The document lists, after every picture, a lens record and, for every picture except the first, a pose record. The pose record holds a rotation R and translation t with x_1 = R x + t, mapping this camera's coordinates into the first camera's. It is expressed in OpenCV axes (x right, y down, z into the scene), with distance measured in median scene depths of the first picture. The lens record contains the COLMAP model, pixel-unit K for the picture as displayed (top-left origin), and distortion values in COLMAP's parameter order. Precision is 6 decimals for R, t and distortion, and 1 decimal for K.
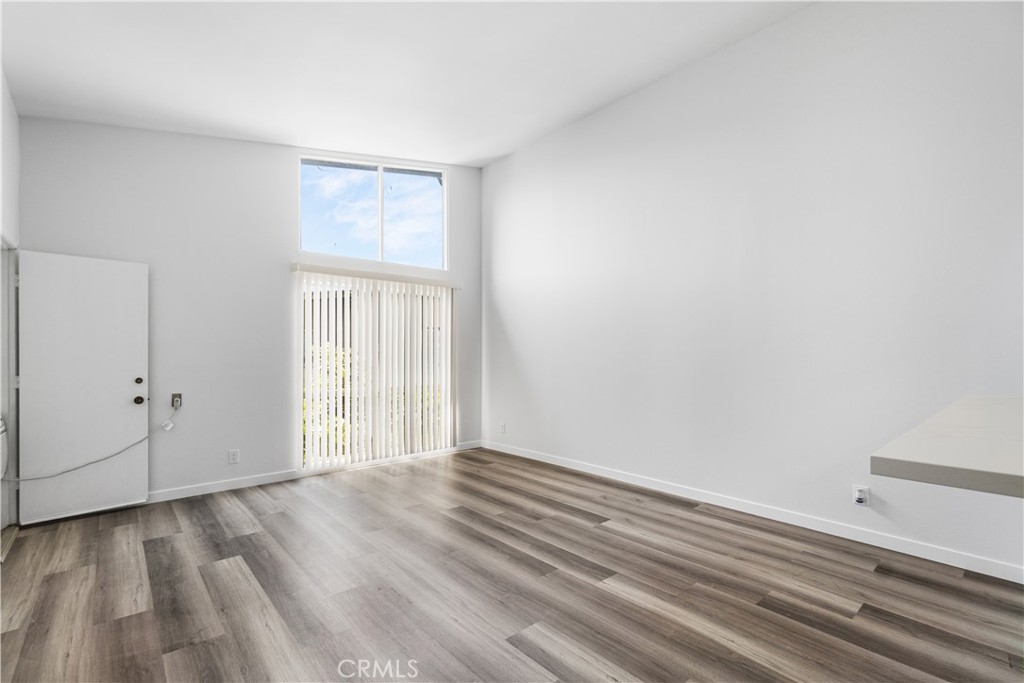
lens RADIAL K [[447.0, 0, 513.0], [0, 447.0, 347.6], [0, 0, 1]] dist [0.000800, 0.000171]
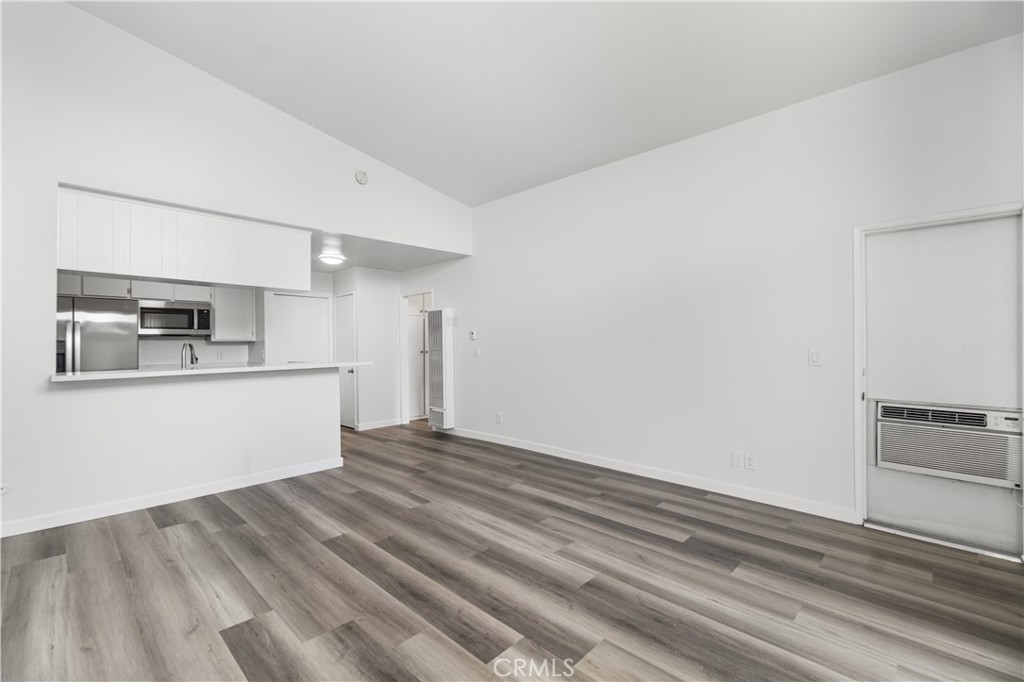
lens RADIAL K [[447.0, 0, 510.9], [0, 447.0, 342.8], [0, 0, 1]] dist [0.000800, 0.000171]
pose [[-0.996734, 0.000481, -0.080750, -0.130144], [0.001445, 0.999928, -0.011887, 0.018496], [0.080738, -0.011964, -0.996664, 1.890315]]
